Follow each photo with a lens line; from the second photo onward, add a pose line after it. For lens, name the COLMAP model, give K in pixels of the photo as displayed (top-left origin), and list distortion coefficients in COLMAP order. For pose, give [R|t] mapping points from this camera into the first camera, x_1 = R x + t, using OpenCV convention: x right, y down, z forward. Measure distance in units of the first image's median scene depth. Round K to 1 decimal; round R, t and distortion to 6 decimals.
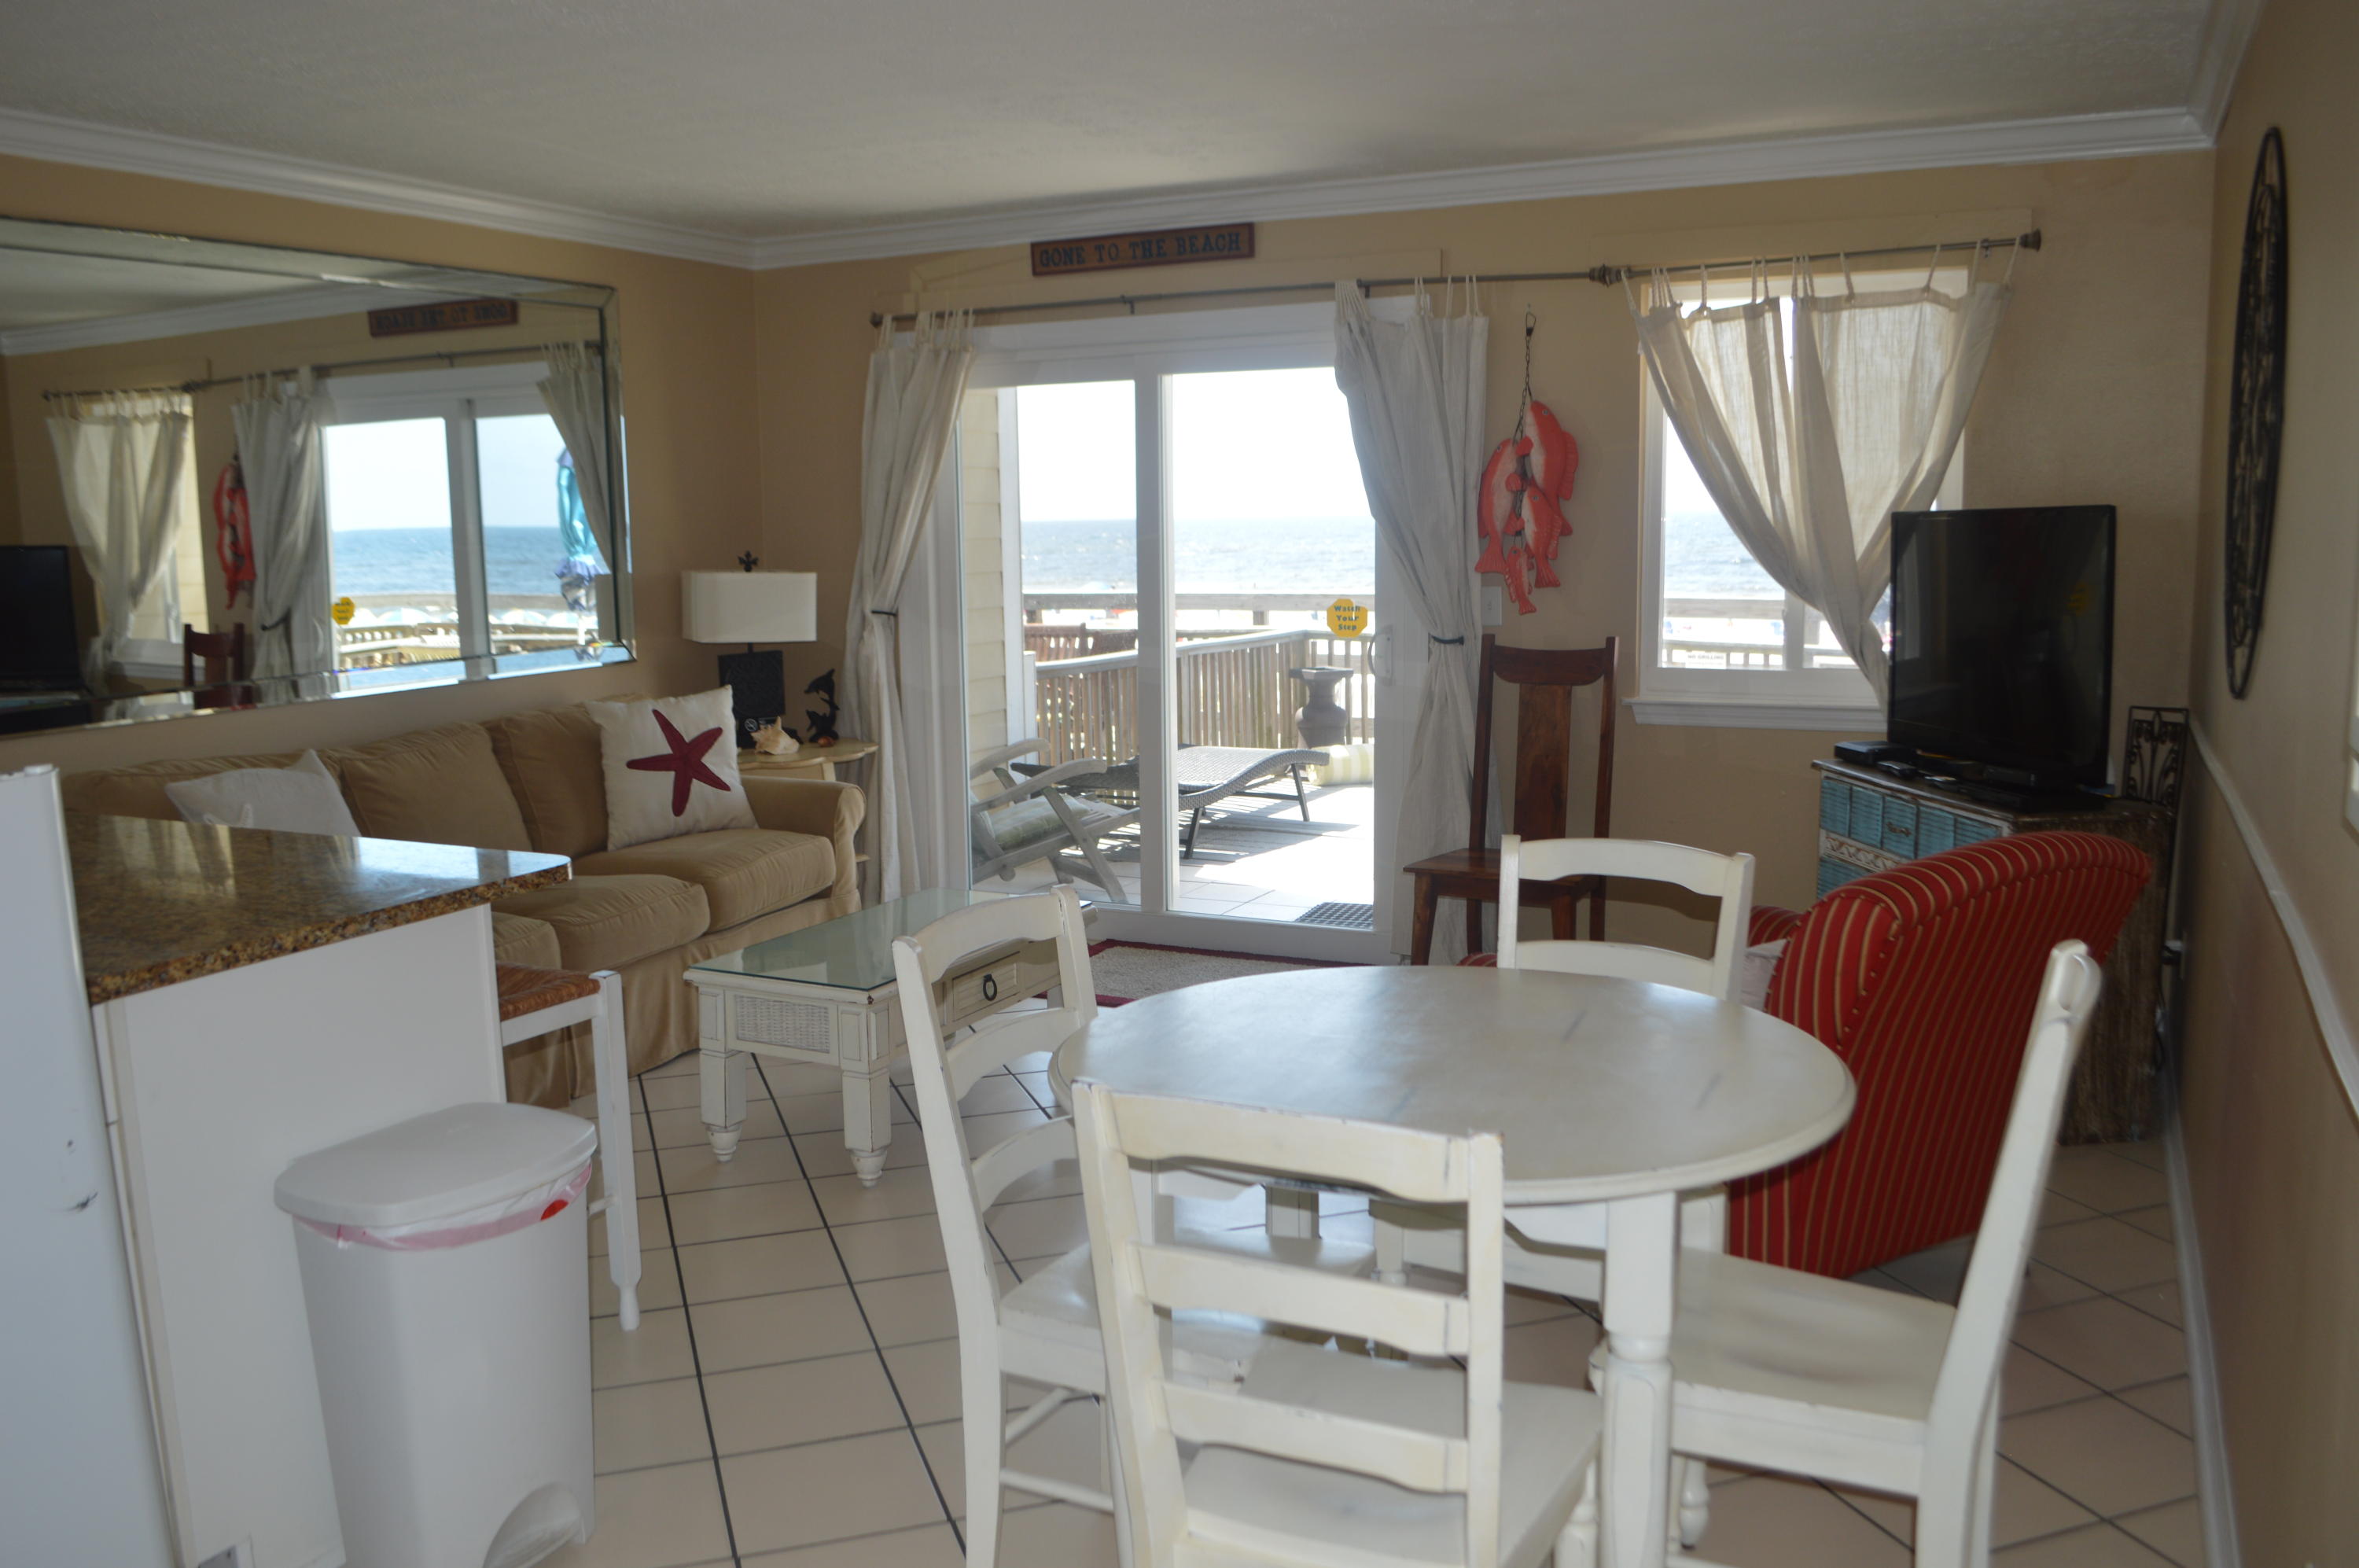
lens RADIAL K [[1905.1, 0, 1179.5], [0, 1905.1, 784.0], [0, 0, 1]] dist [-0.074649, 0.000379]
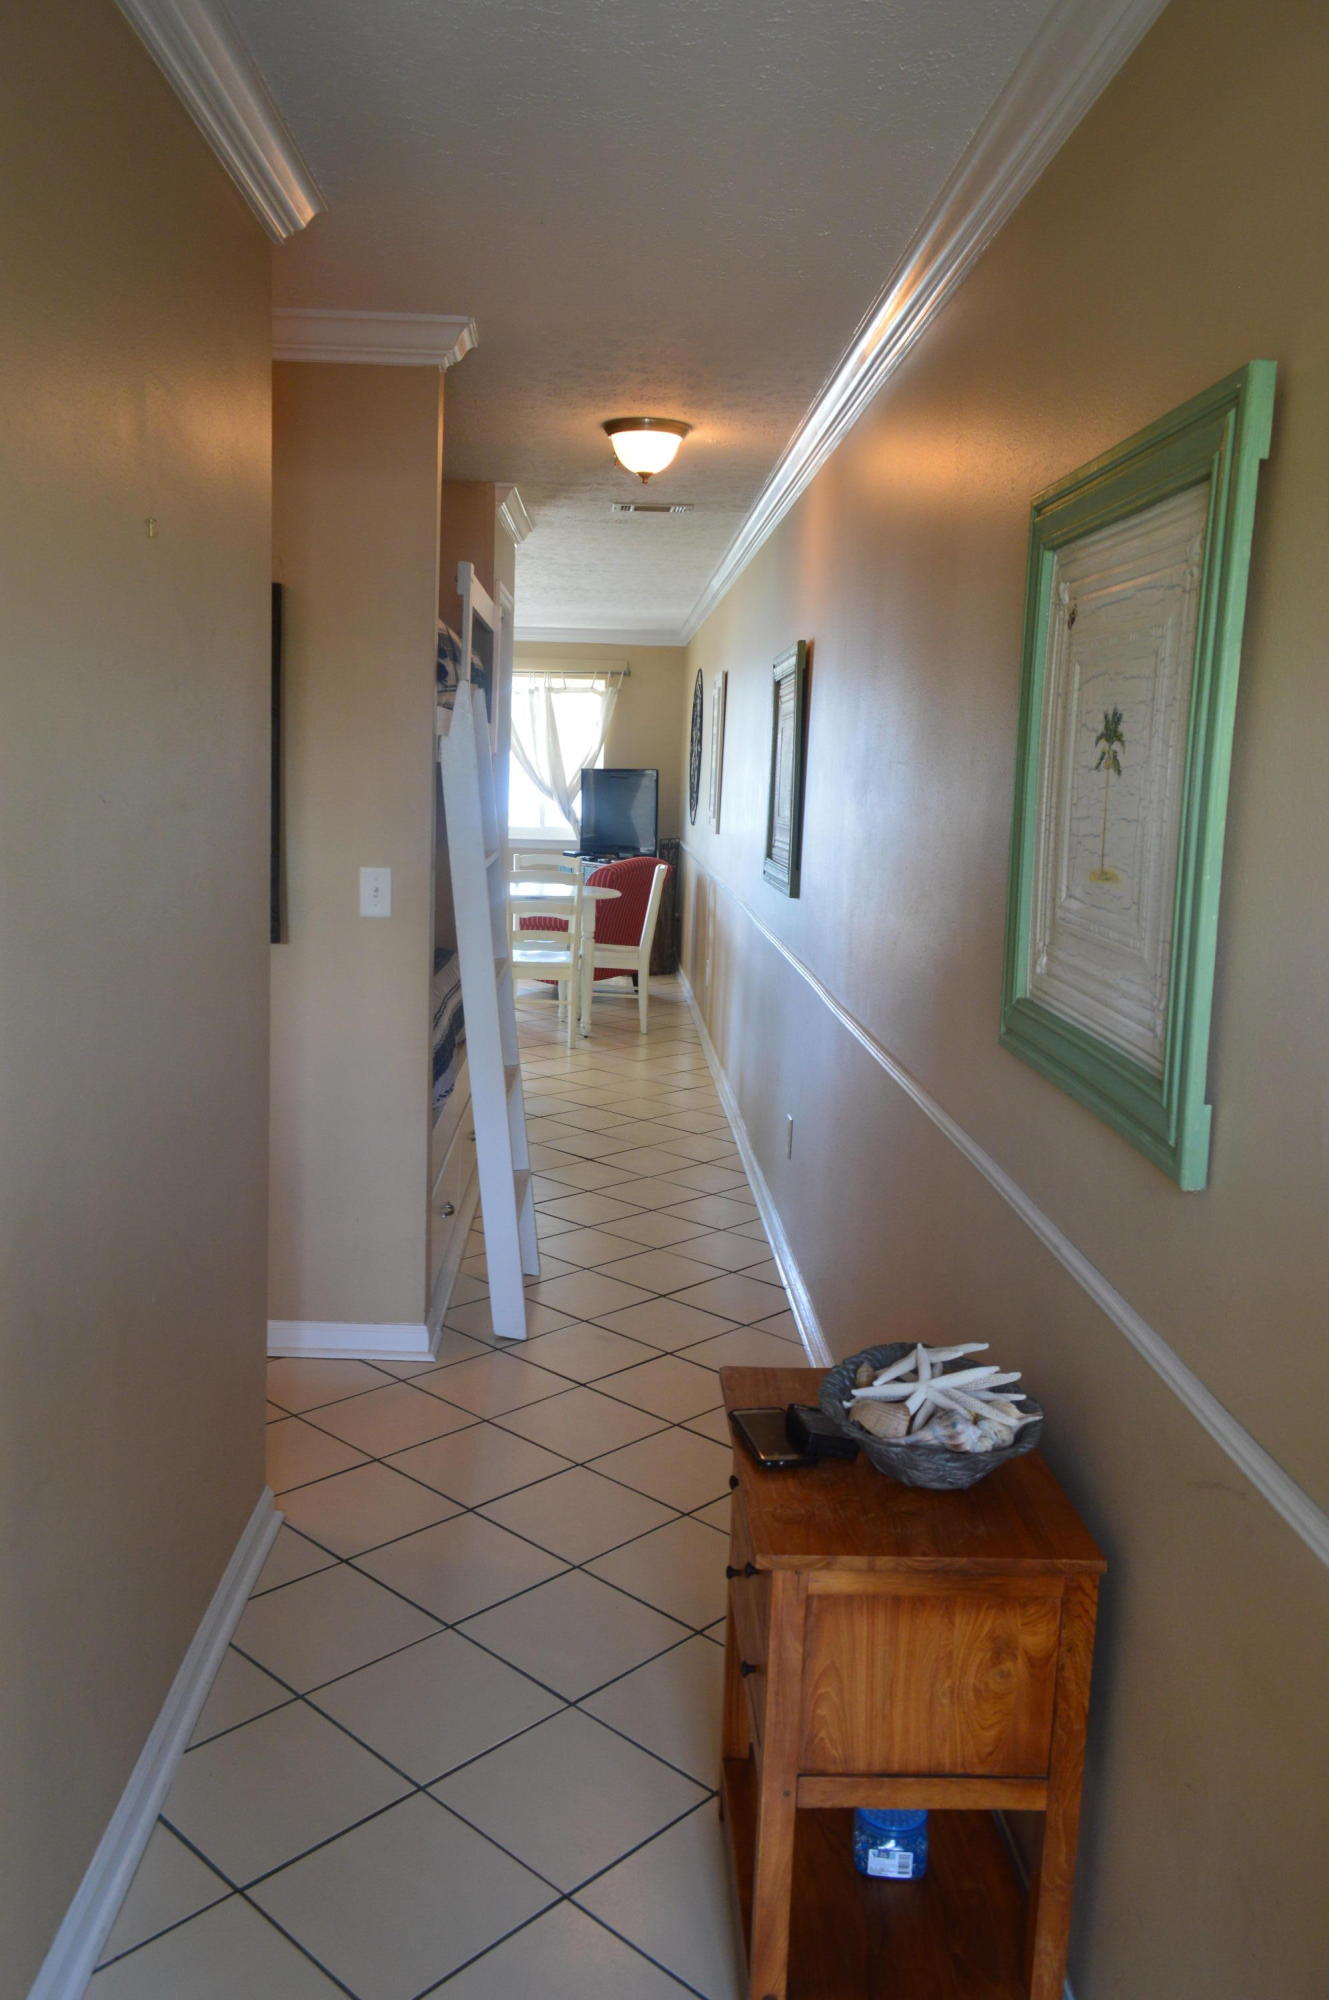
lens RADIAL K [[1615.1, 0, 664.5], [0, 1615.1, 1000.0], [0, 0, 1]] dist [-0.074649, 0.000379]
pose [[0.882578, -0.020274, 0.469729, -0.573880], [0.014966, 0.999775, 0.015031, 0.146977], [-0.469928, -0.006236, 0.882683, -1.043965]]
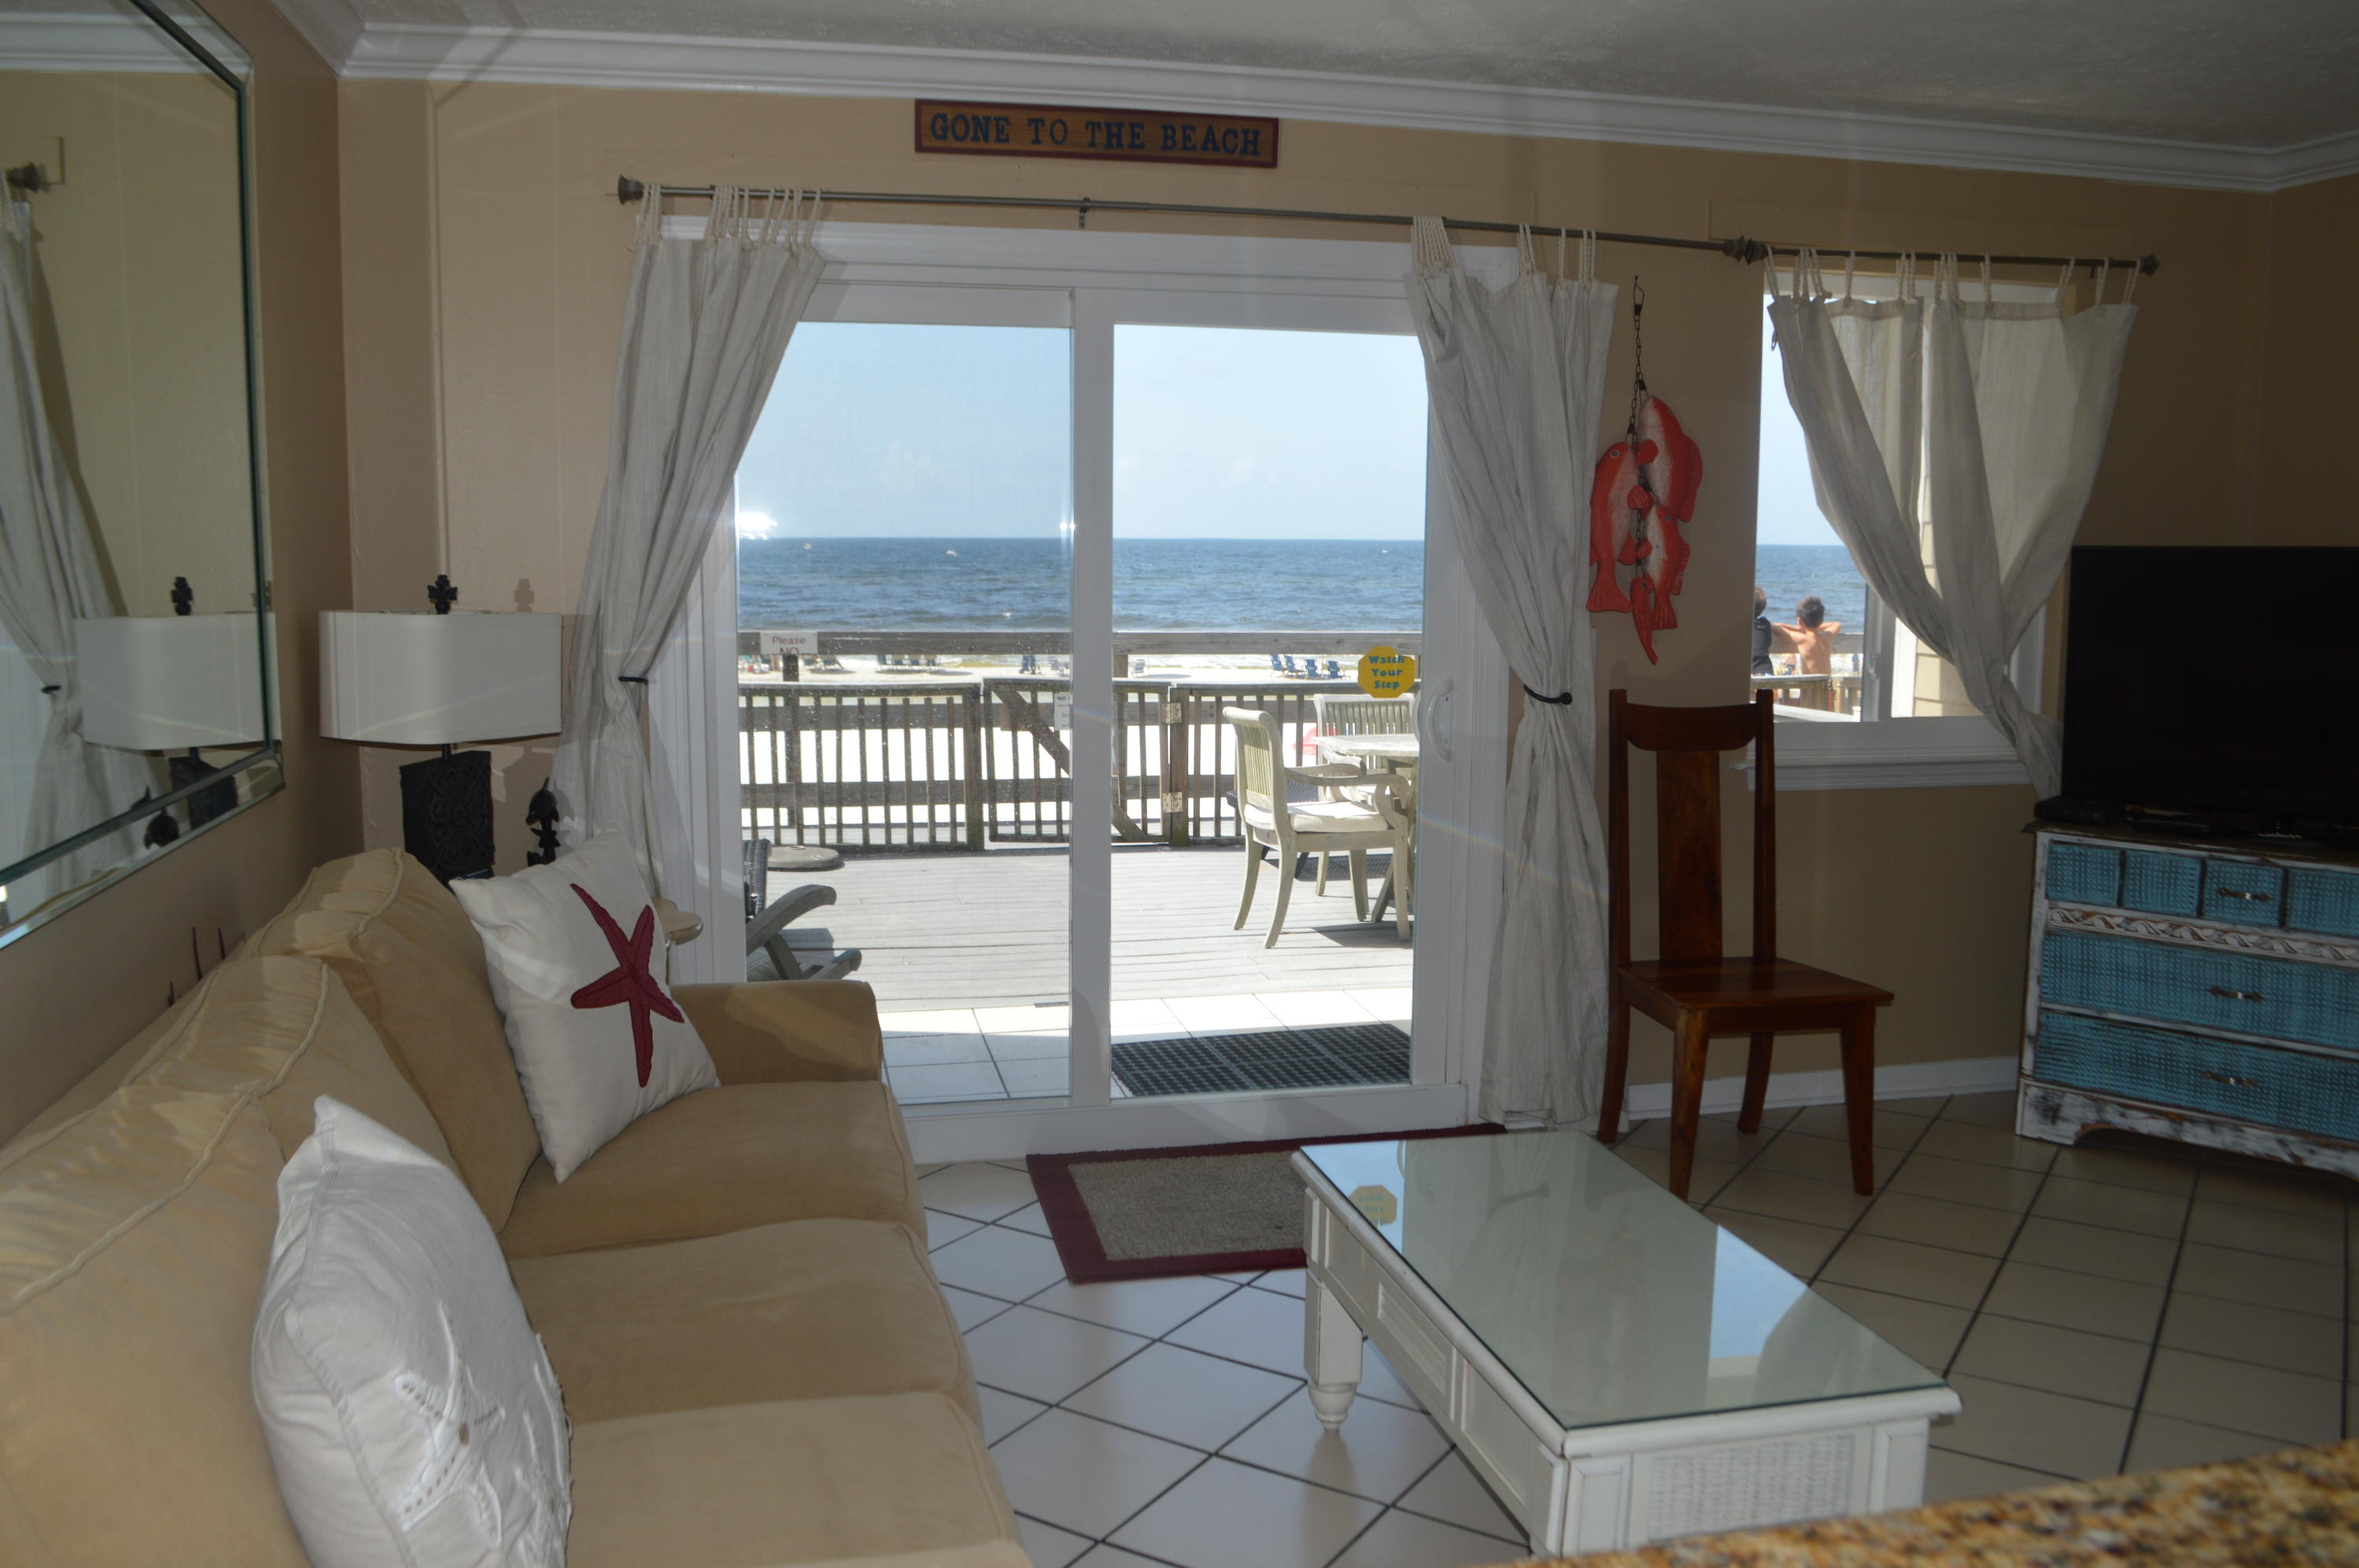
lens RADIAL K [[1905.1, 0, 1179.5], [0, 1905.1, 784.0], [0, 0, 1]] dist [-0.074649, 0.000379]
pose [[0.775298, -0.059584, 0.628778, -0.483935], [0.068391, 0.997606, 0.010207, -0.062095], [-0.627882, 0.035090, 0.777518, 0.518174]]
